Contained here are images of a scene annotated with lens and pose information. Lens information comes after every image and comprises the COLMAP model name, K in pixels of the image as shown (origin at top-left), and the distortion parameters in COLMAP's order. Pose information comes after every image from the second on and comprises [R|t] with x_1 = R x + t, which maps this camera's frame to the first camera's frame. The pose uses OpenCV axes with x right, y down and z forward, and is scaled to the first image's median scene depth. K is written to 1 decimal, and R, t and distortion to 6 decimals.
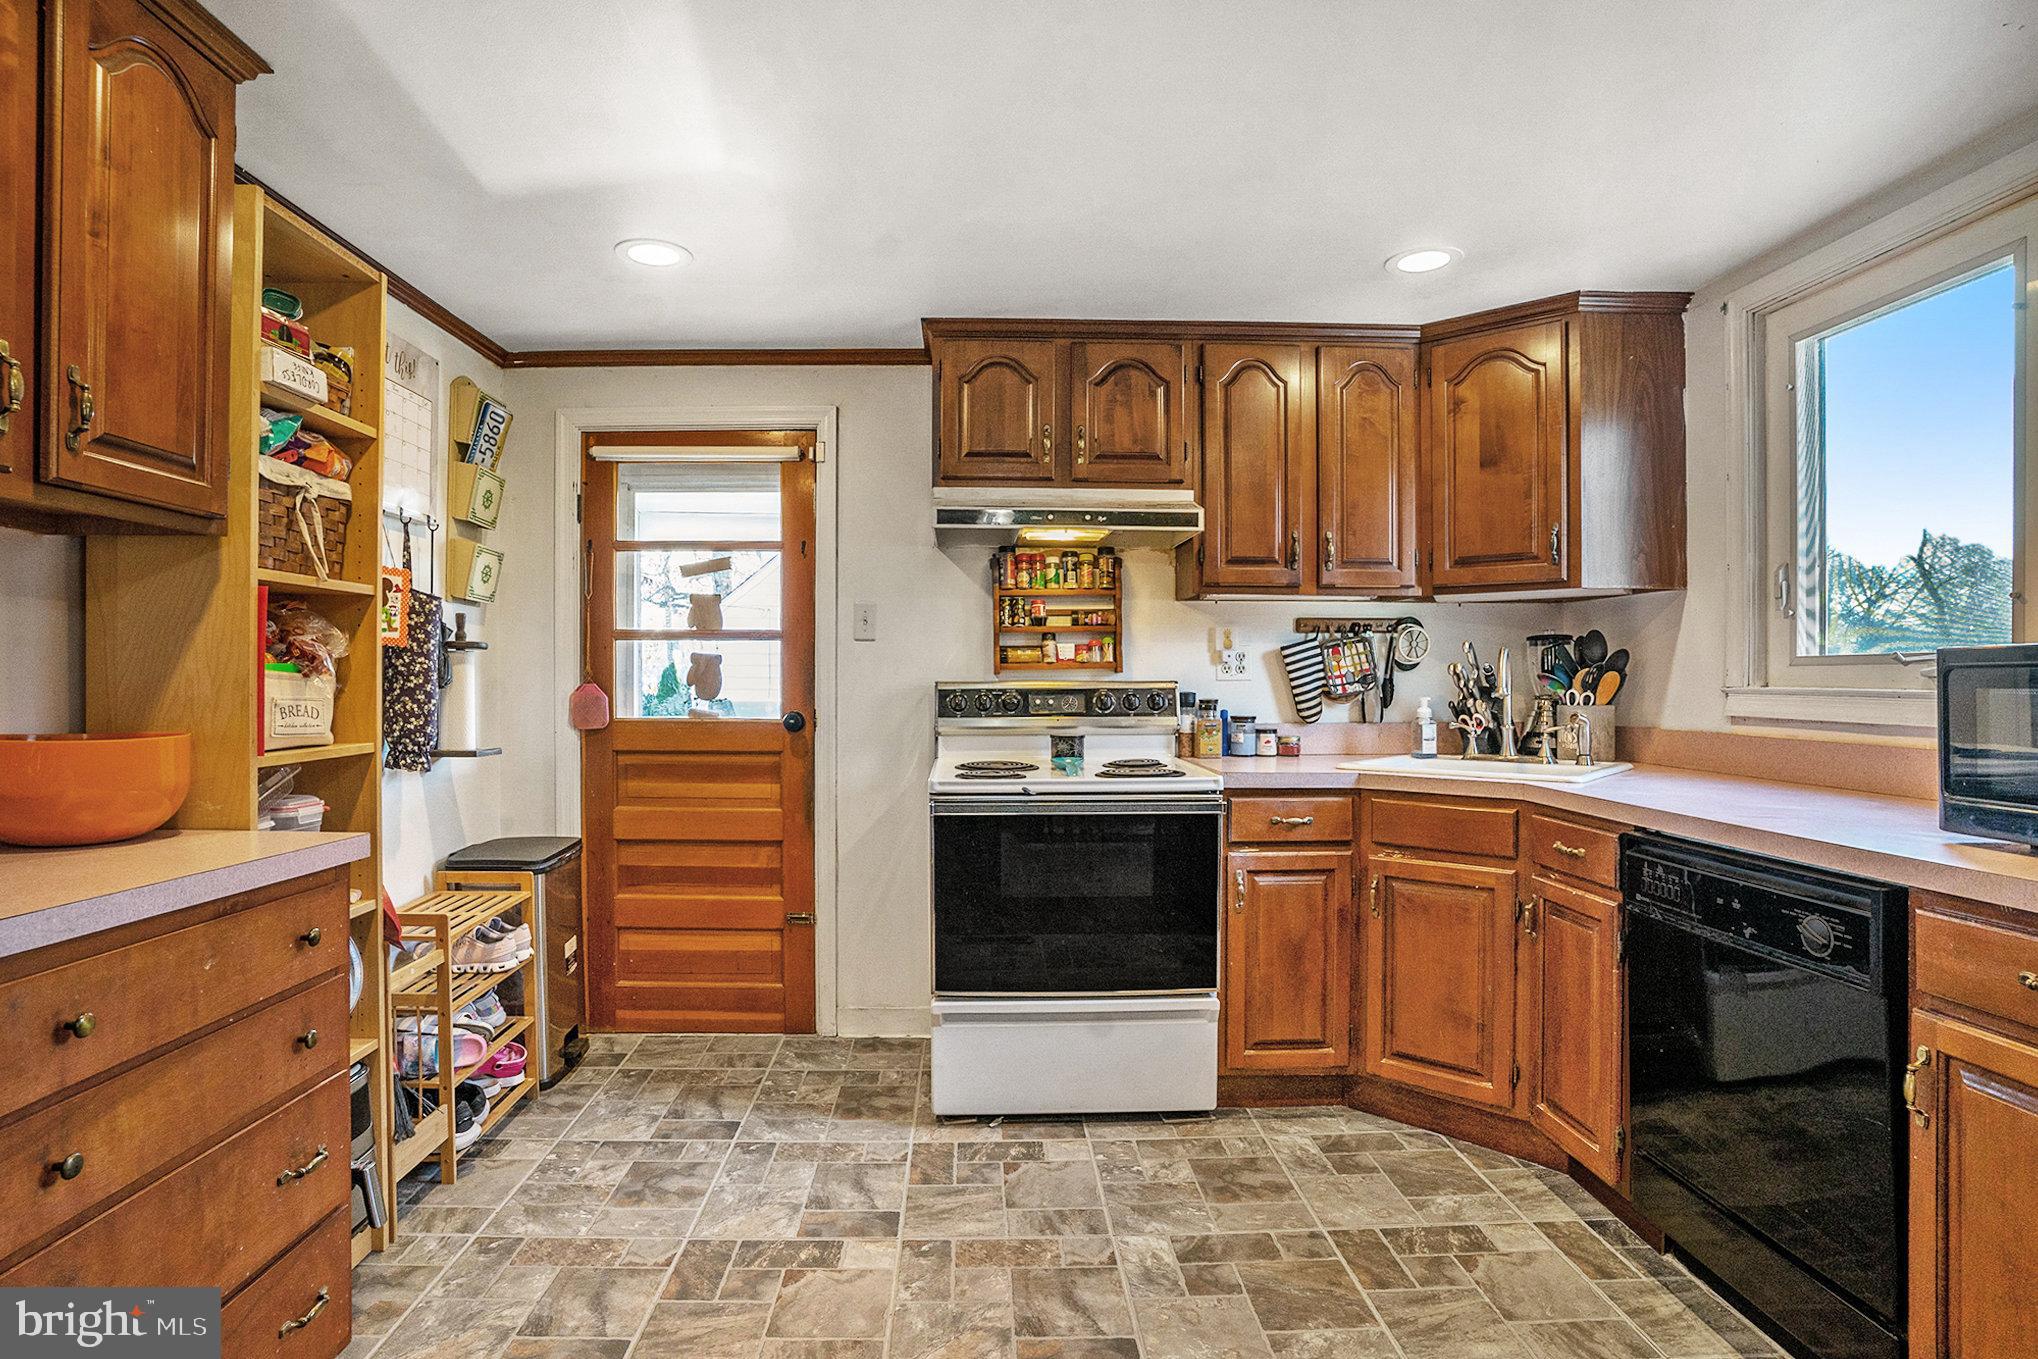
lens RADIAL K [[1043.9, 0, 985.6], [0, 1043.9, 676.1], [0, 0, 1]] dist [-0.086602, 0.045489]
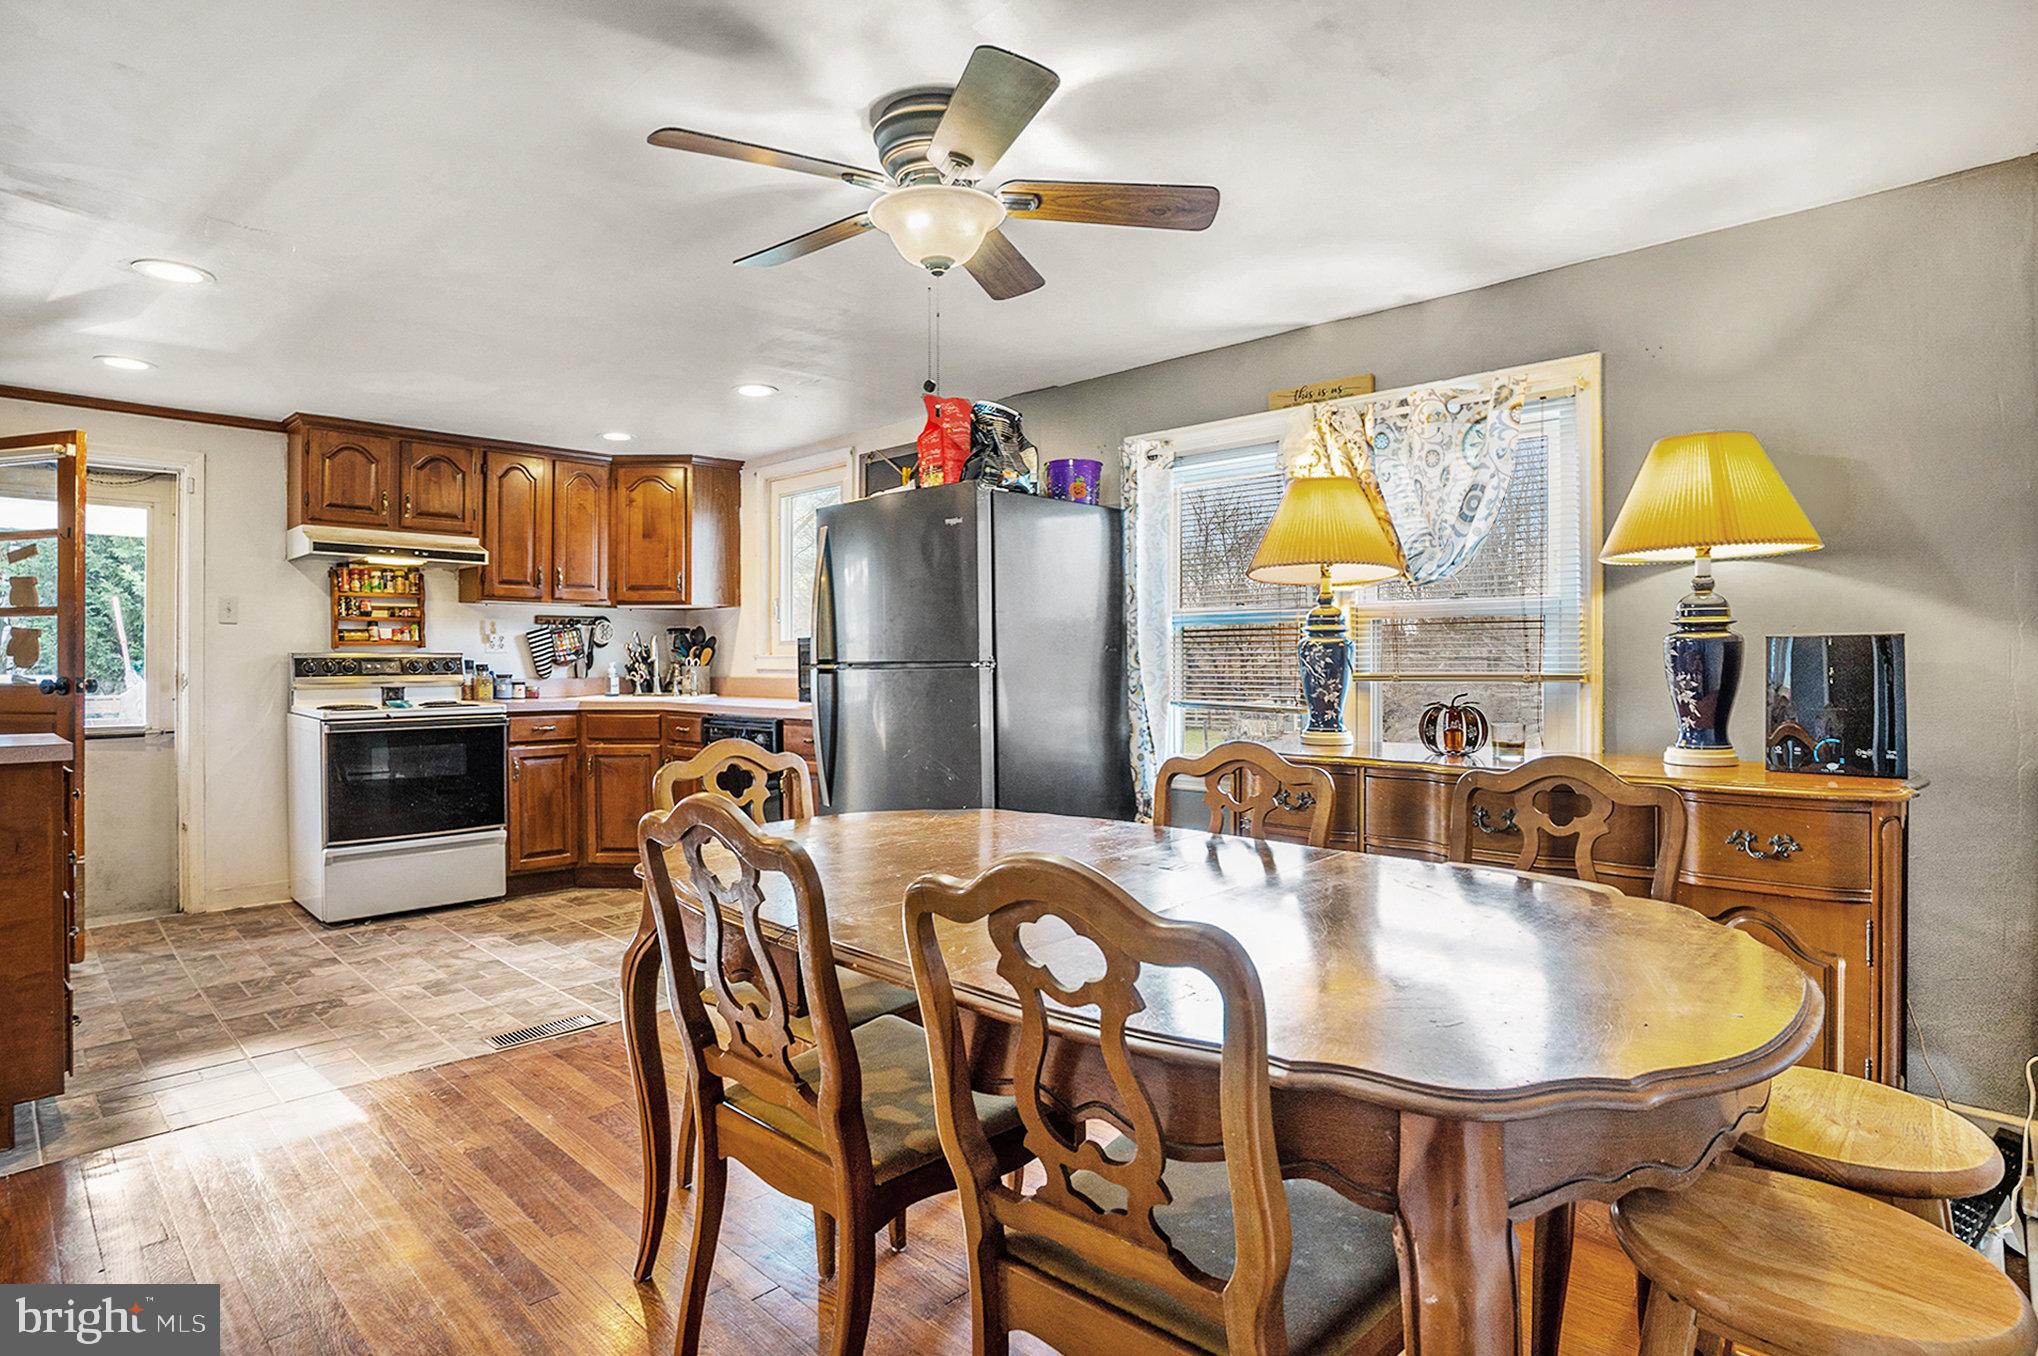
lens RADIAL K [[1043.9, 0, 985.6], [0, 1043.9, 674.6], [0, 0, 1]] dist [-0.086602, 0.045489]
pose [[0.715781, -0.011004, 0.698238, -0.387133], [0.000755, 0.999887, 0.014984, 0.016909], [-0.698325, -0.010199, 0.715709, -0.788711]]
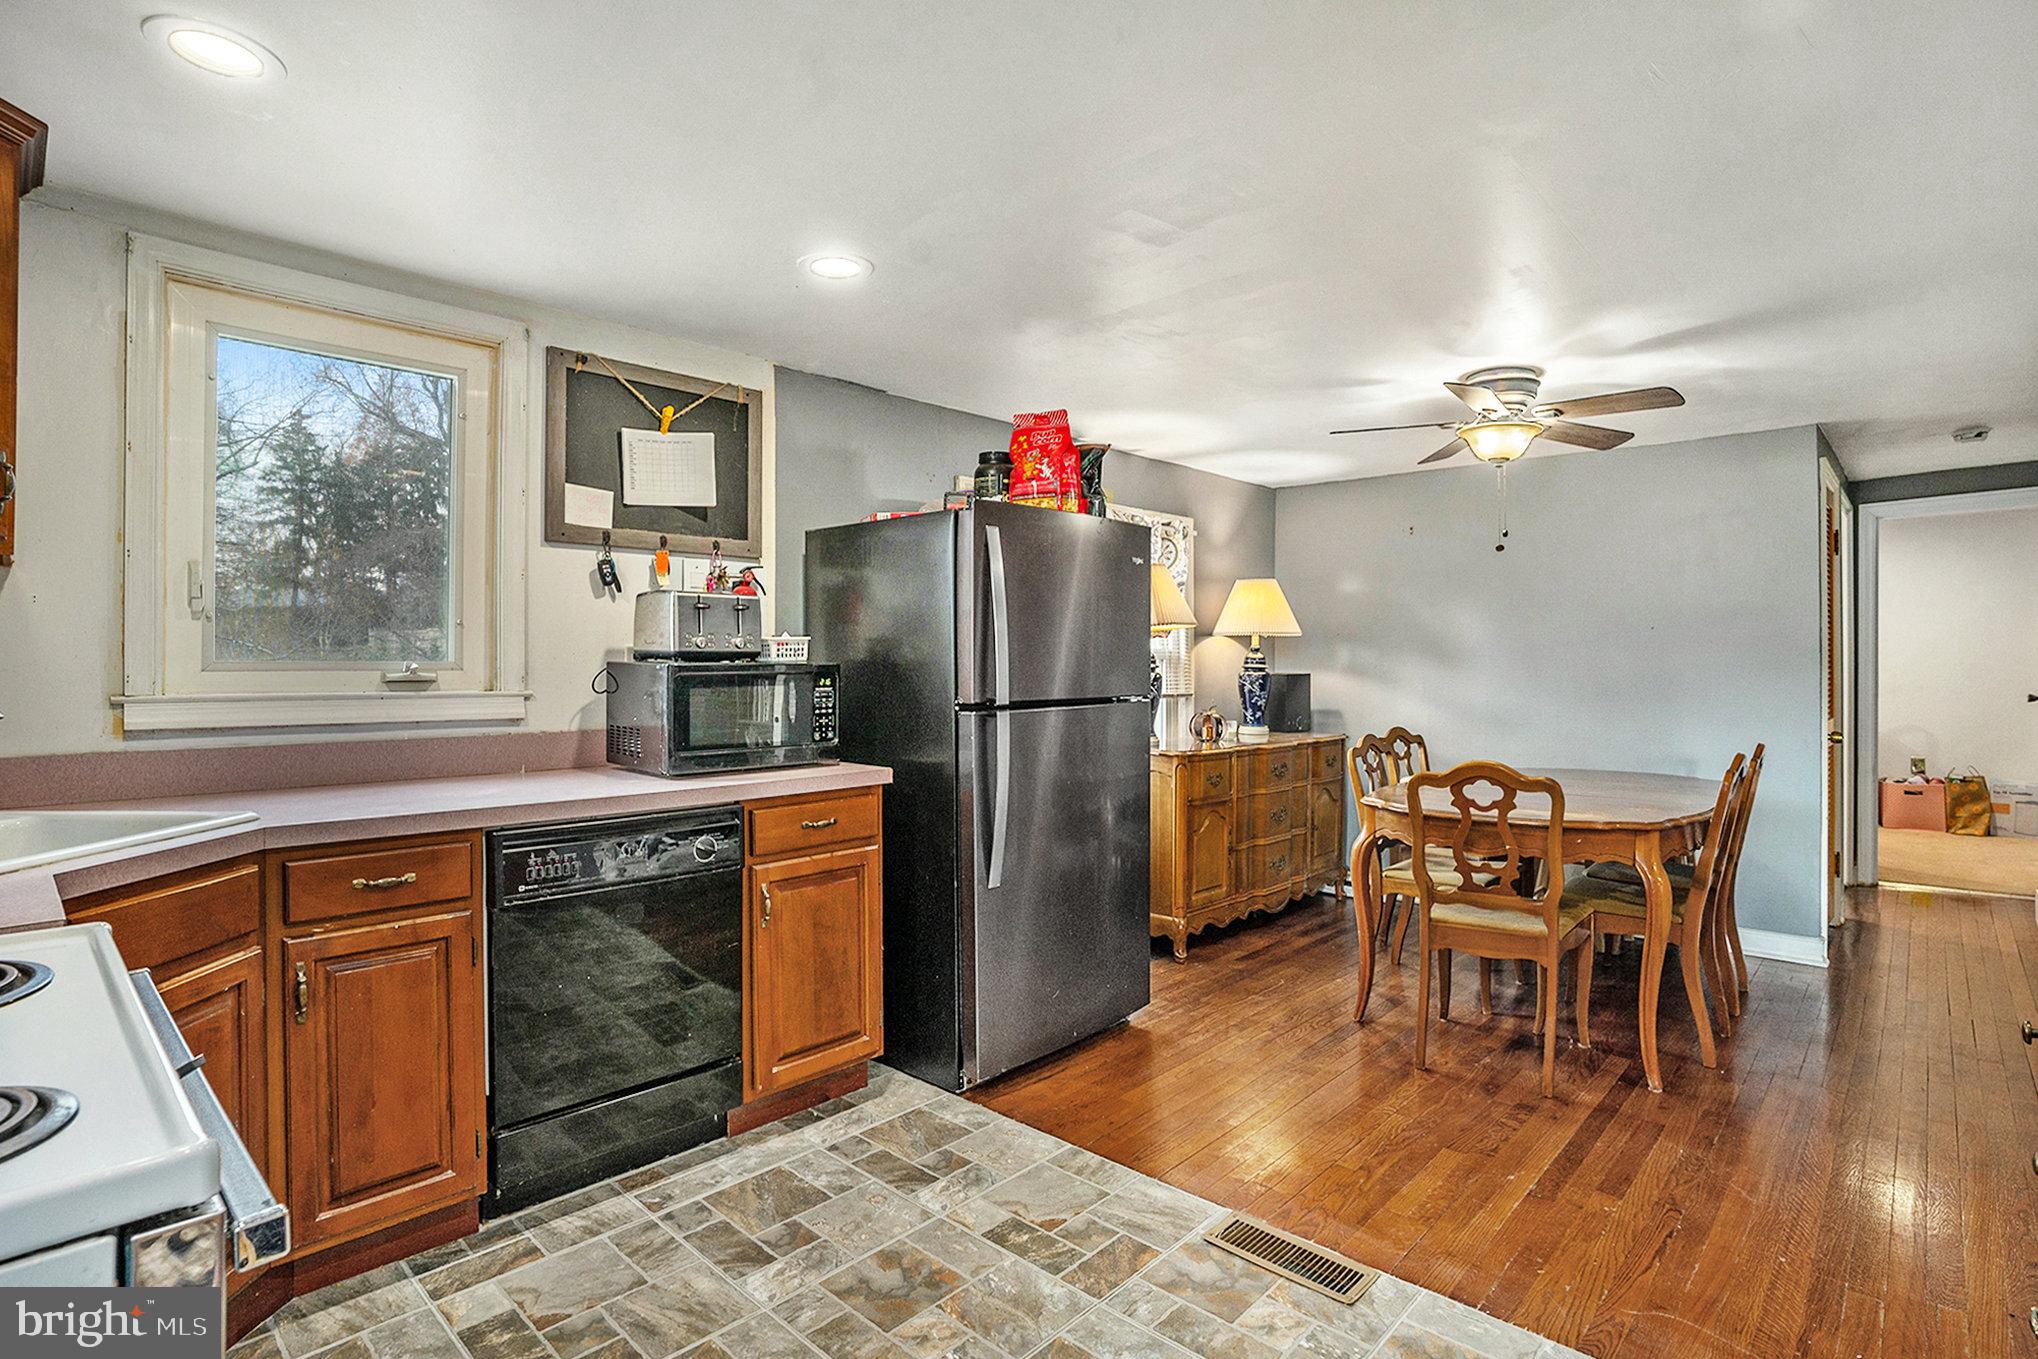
lens RADIAL K [[1043.9, 0, 985.6], [0, 1043.9, 676.1], [0, 0, 1]] dist [-0.086602, 0.045489]
pose [[-0.714861, -0.003443, 0.699258, -0.320165], [0.001361, 0.999979, 0.006316, -0.008862], [-0.699265, 0.005467, -0.714841, 0.989479]]
